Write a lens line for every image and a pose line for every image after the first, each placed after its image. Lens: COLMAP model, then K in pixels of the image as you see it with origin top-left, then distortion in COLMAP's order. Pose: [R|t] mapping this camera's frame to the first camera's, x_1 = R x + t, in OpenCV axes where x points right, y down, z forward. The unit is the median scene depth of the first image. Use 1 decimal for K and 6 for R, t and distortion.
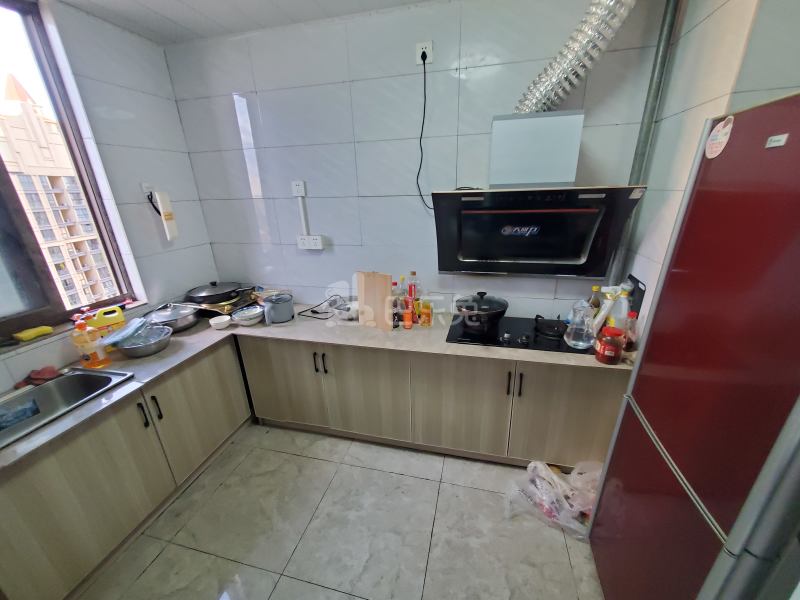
lens RADIAL K [[317.0, 0, 410.5], [0, 317.0, 302.7], [0, 0, 1]] dist [0.001121, -0.001567]
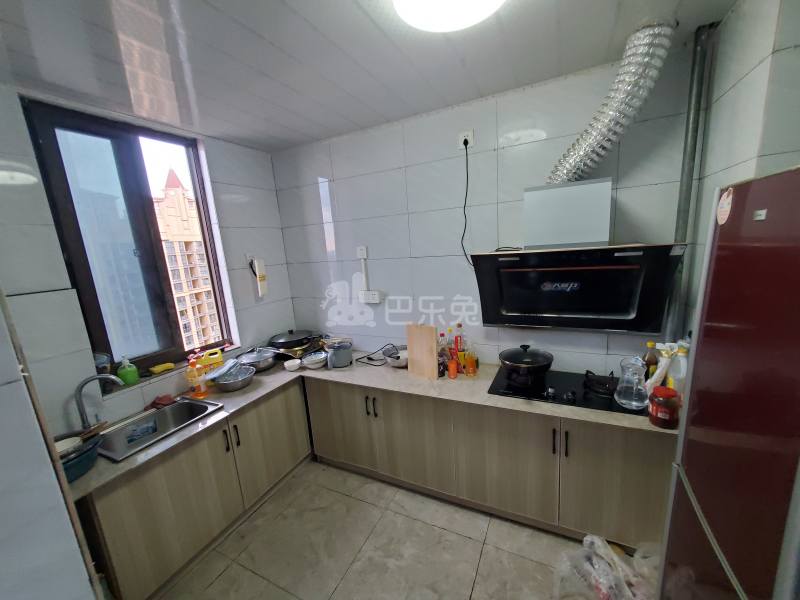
lens RADIAL K [[317.0, 0, 410.5], [0, 317.0, 302.7], [0, 0, 1]] dist [0.001121, -0.001567]
pose [[0.977981, -0.000661, -0.208691, 0.082975], [-0.030528, 0.988785, -0.146194, -0.009034], [0.206447, 0.149346, 0.966993, -0.089057]]
